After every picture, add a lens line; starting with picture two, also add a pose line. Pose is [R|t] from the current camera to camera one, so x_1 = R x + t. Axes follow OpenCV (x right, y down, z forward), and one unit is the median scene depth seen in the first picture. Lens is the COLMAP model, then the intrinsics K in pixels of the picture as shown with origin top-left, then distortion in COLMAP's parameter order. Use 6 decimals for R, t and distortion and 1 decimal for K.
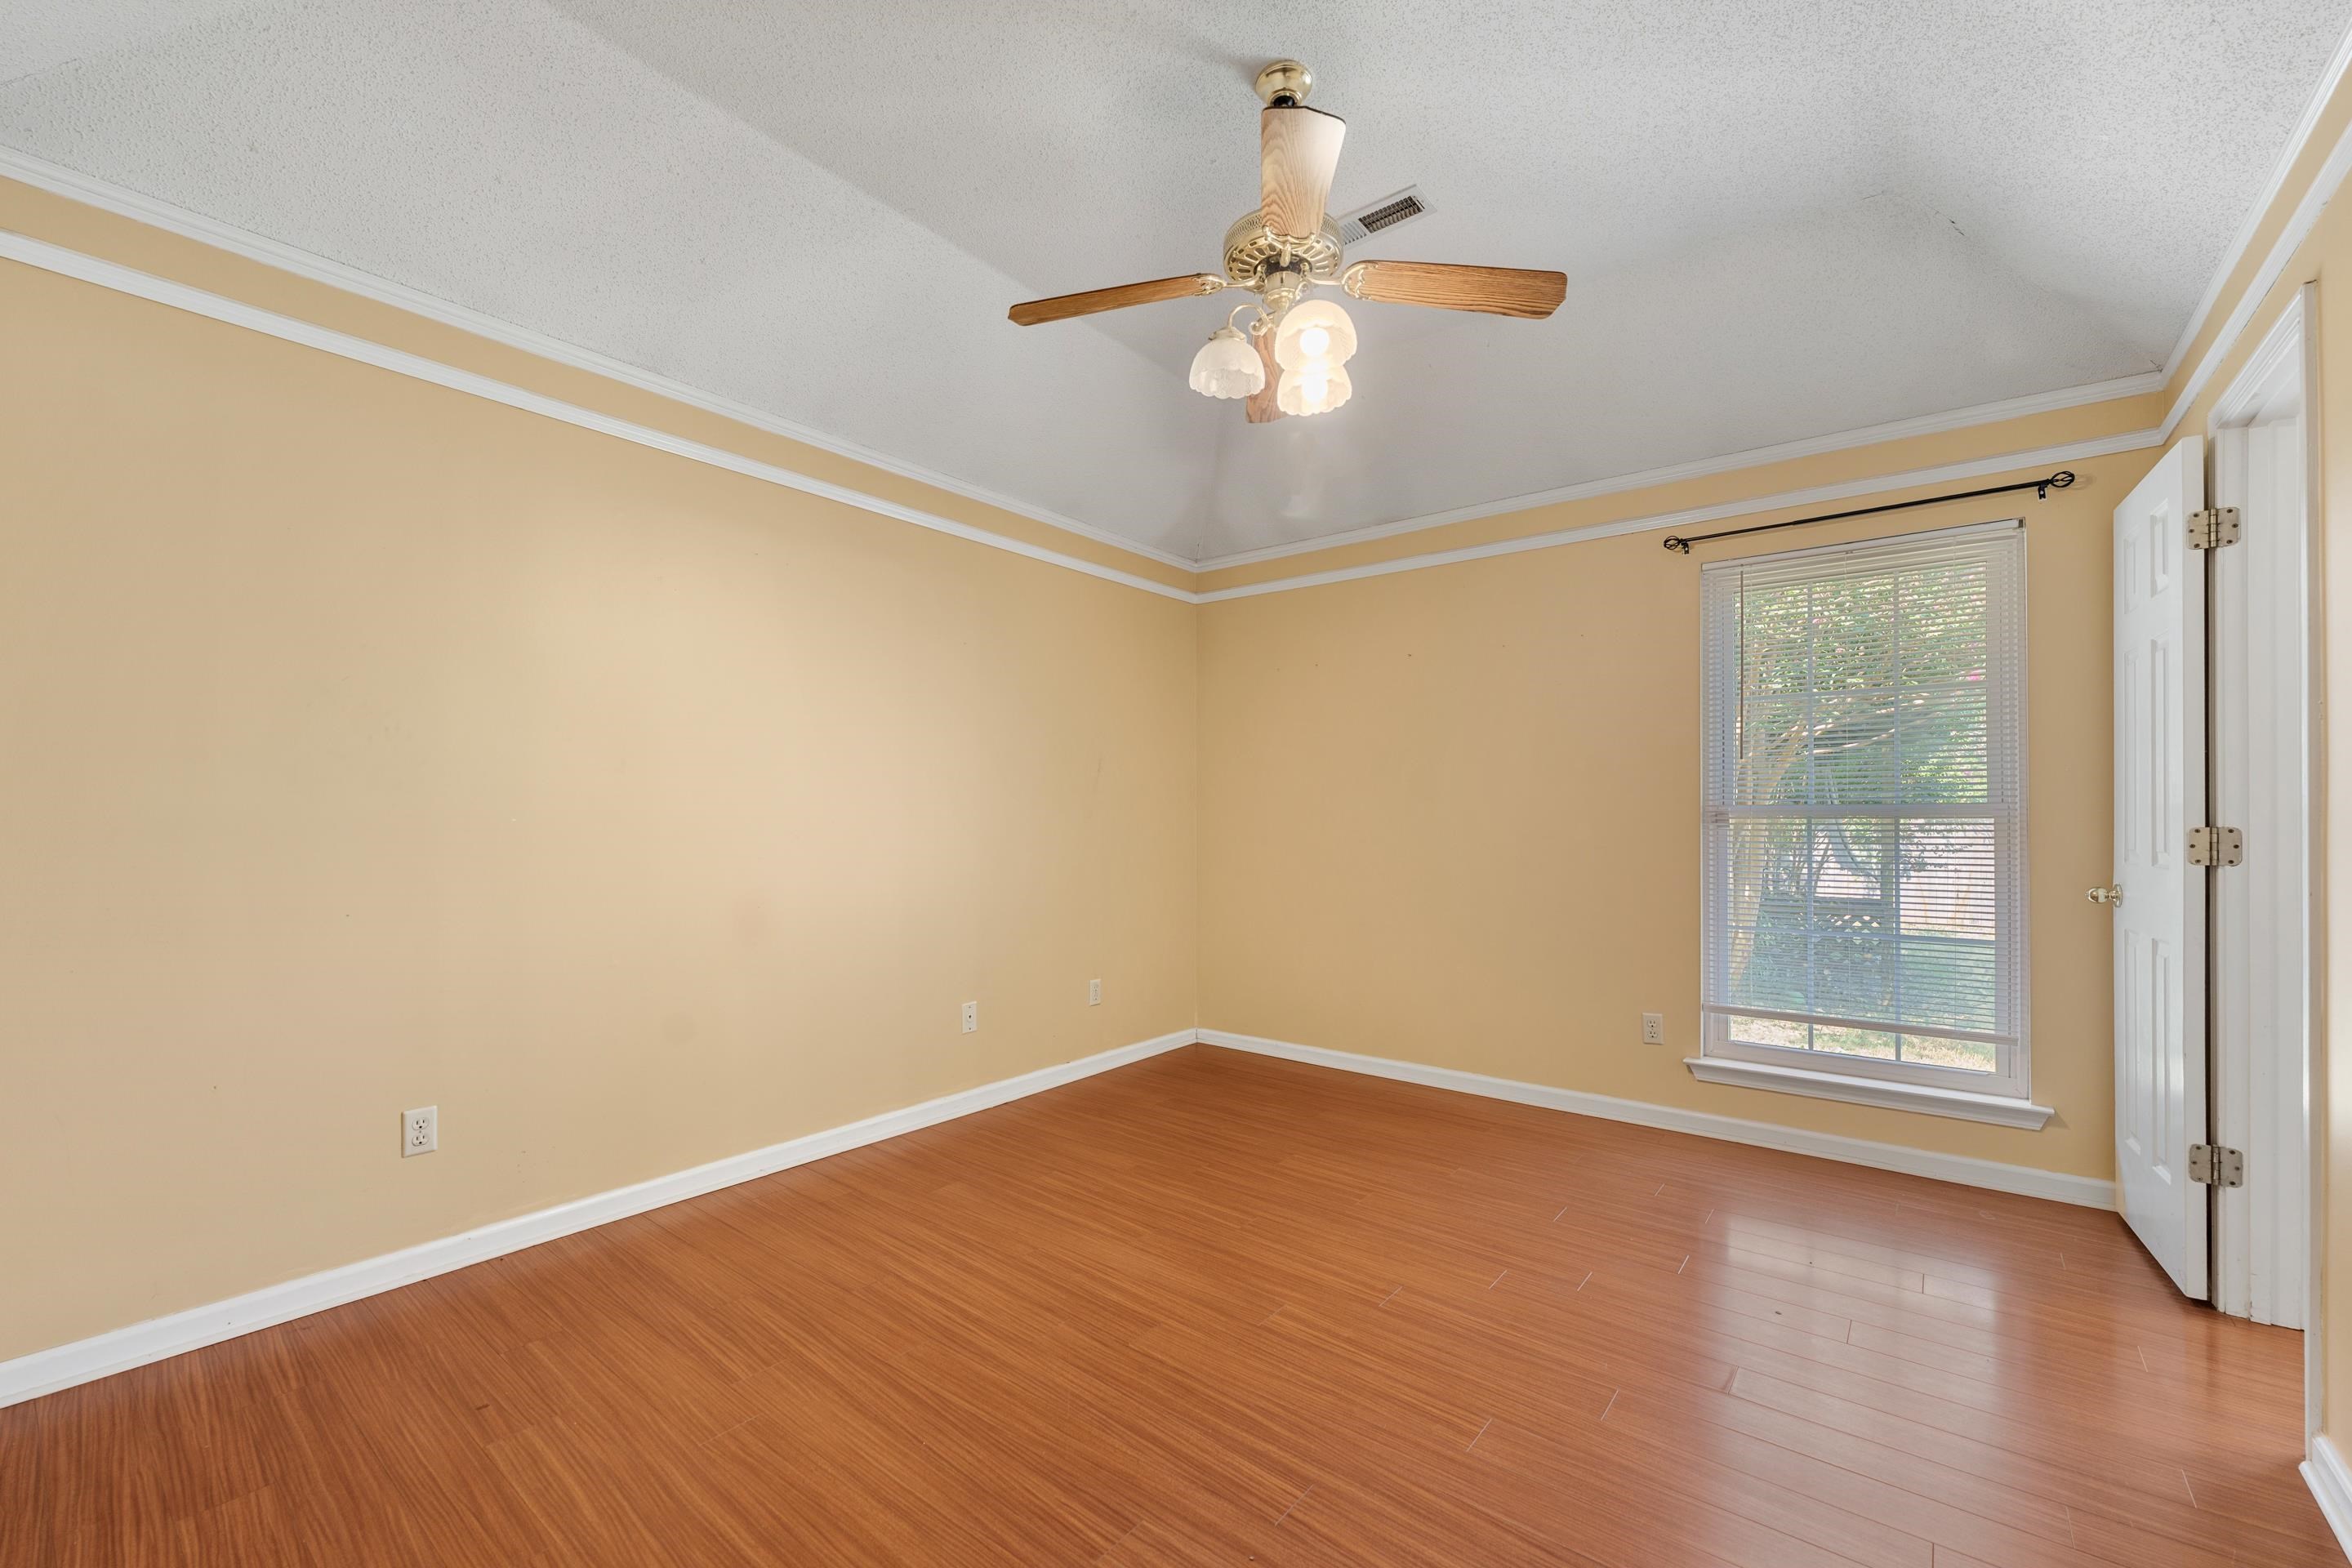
lens RADIAL K [[962.7, 0, 1179.3], [0, 962.7, 797.7], [0, 0, 1]] dist [0.002606, -0.000676]
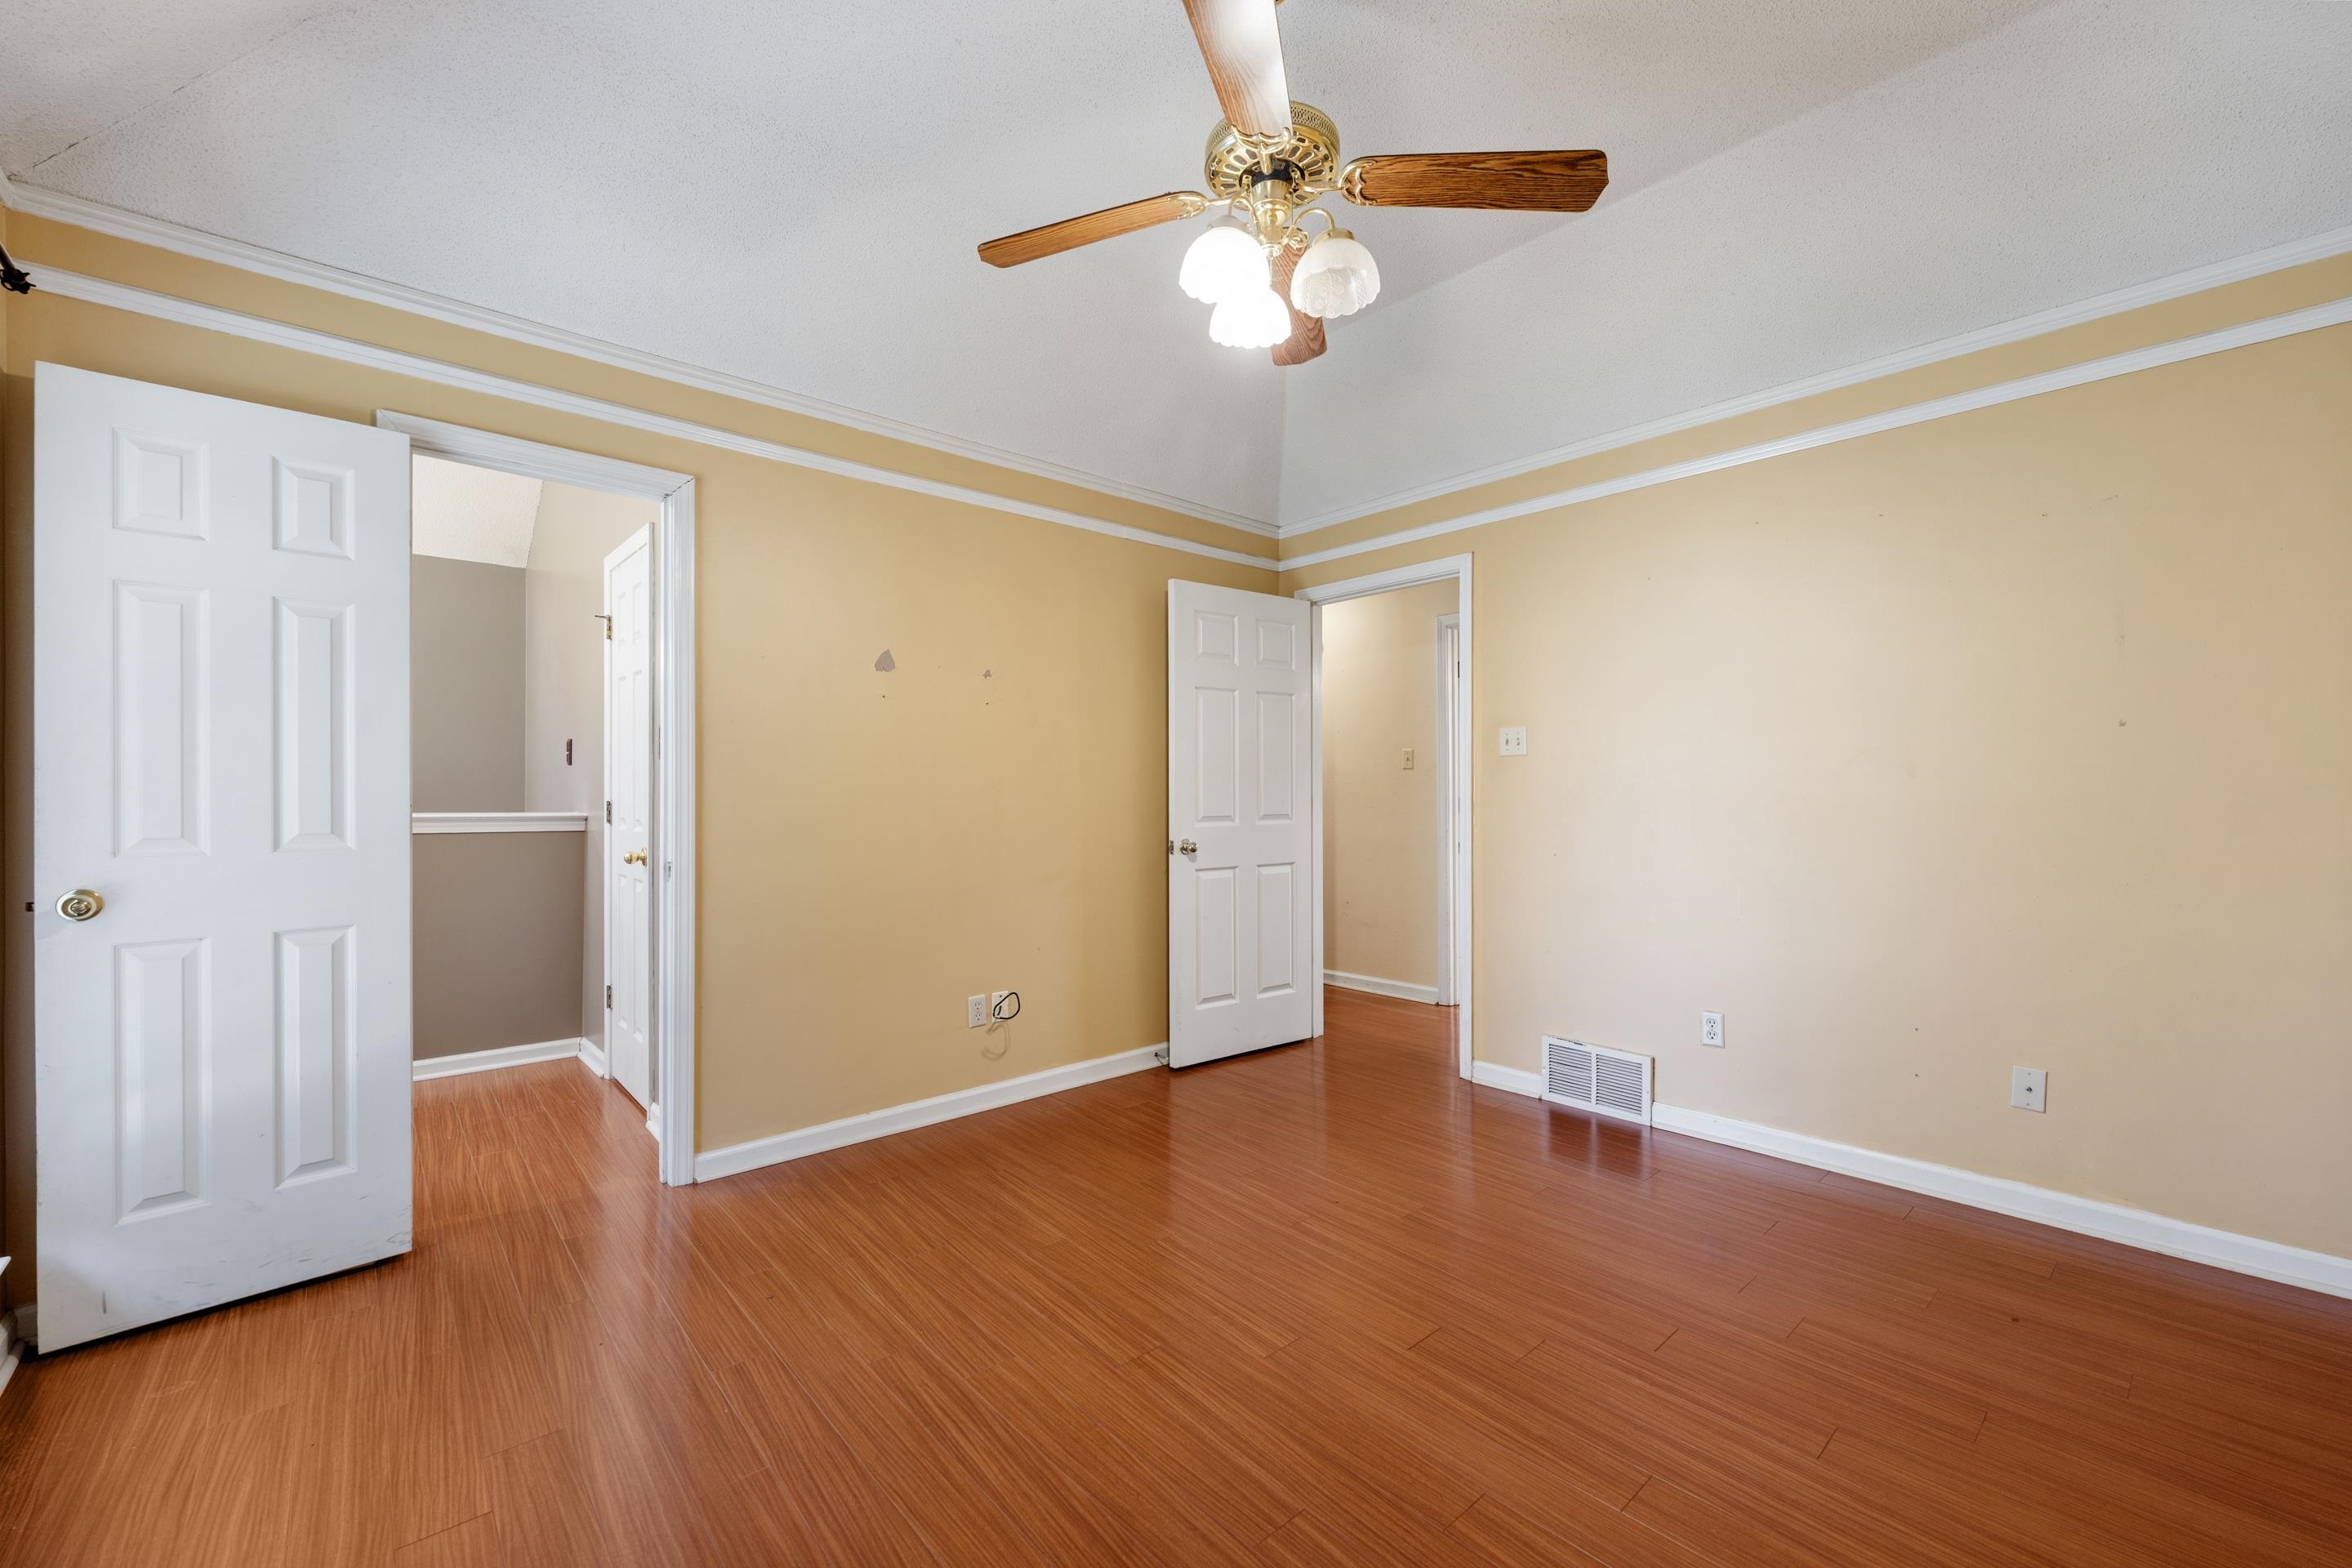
lens RADIAL K [[962.7, 0, 1172.9], [0, 962.7, 794.0], [0, 0, 1]] dist [0.002606, -0.000676]
pose [[-0.984211, -0.001020, 0.176996, 0.041597], [-0.002006, 0.999983, -0.005393, 0.023898], [-0.176988, -0.005663, -0.984197, 1.971314]]
